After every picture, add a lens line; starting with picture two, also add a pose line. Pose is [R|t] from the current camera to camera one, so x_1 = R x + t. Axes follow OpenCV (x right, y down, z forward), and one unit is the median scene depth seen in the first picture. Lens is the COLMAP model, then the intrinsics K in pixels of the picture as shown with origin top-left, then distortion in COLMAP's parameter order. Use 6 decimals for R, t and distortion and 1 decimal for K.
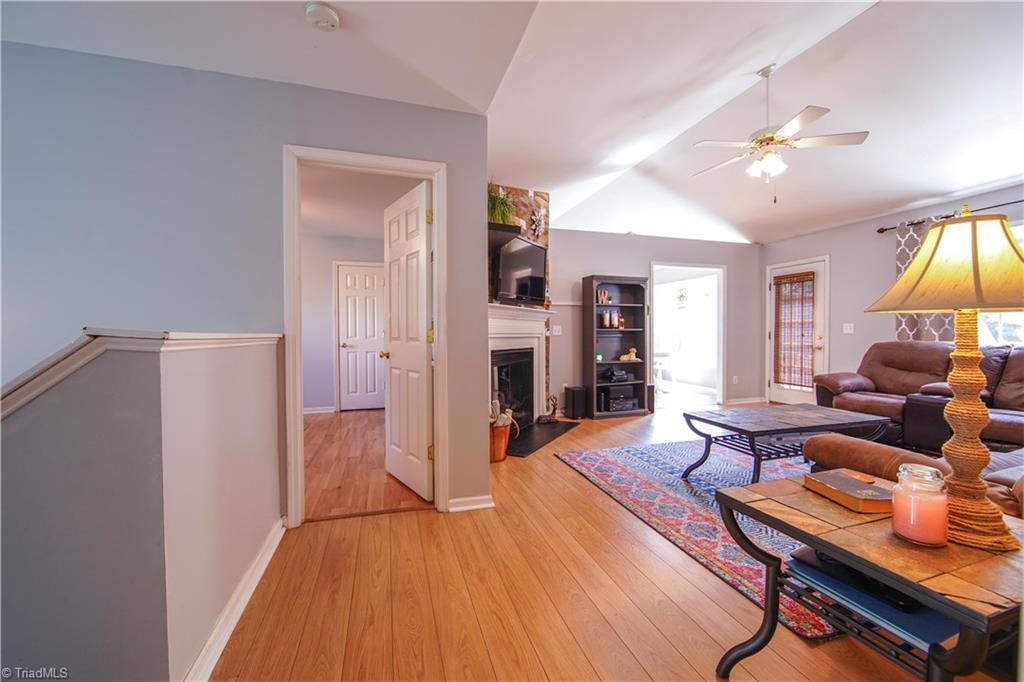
lens RADIAL K [[410.6, 0, 515.0], [0, 410.6, 339.2], [0, 0, 1]] dist [-0.001781, 0.000645]
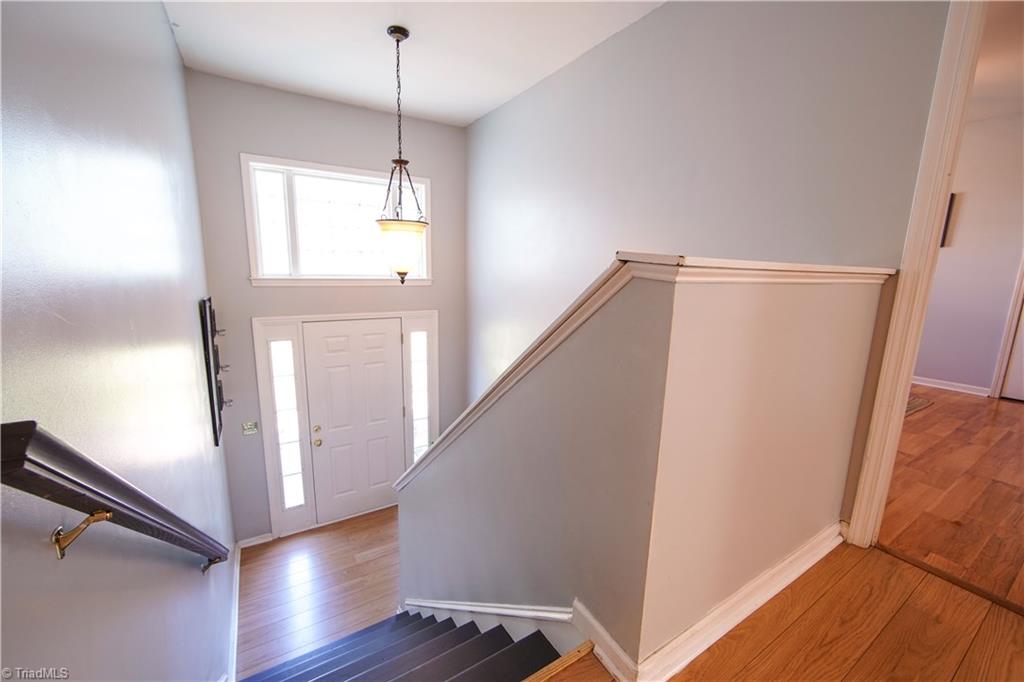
lens RADIAL K [[410.6, 0, 514.1], [0, 410.6, 341.7], [0, 0, 1]] dist [-0.001781, 0.000645]
pose [[0.261062, 0.181511, -0.948104, -0.077484], [-0.035898, 0.983309, 0.178366, 0.006587], [0.964654, -0.012529, 0.263220, 0.228418]]
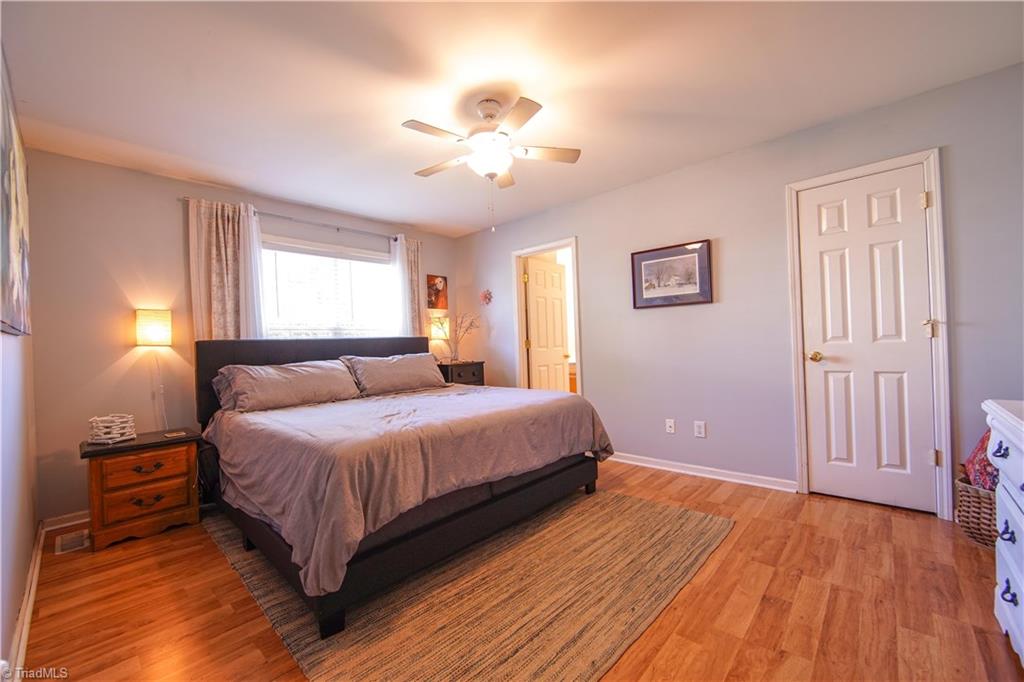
lens RADIAL K [[410.6, 0, 515.5], [0, 410.6, 345.0], [0, 0, 1]] dist [-0.001781, 0.000645]
pose [[0.513016, -0.018672, -0.858176, -0.428398], [0.017839, 0.999779, -0.011089, 0.001180], [0.858194, -0.009621, 0.513236, 1.046726]]
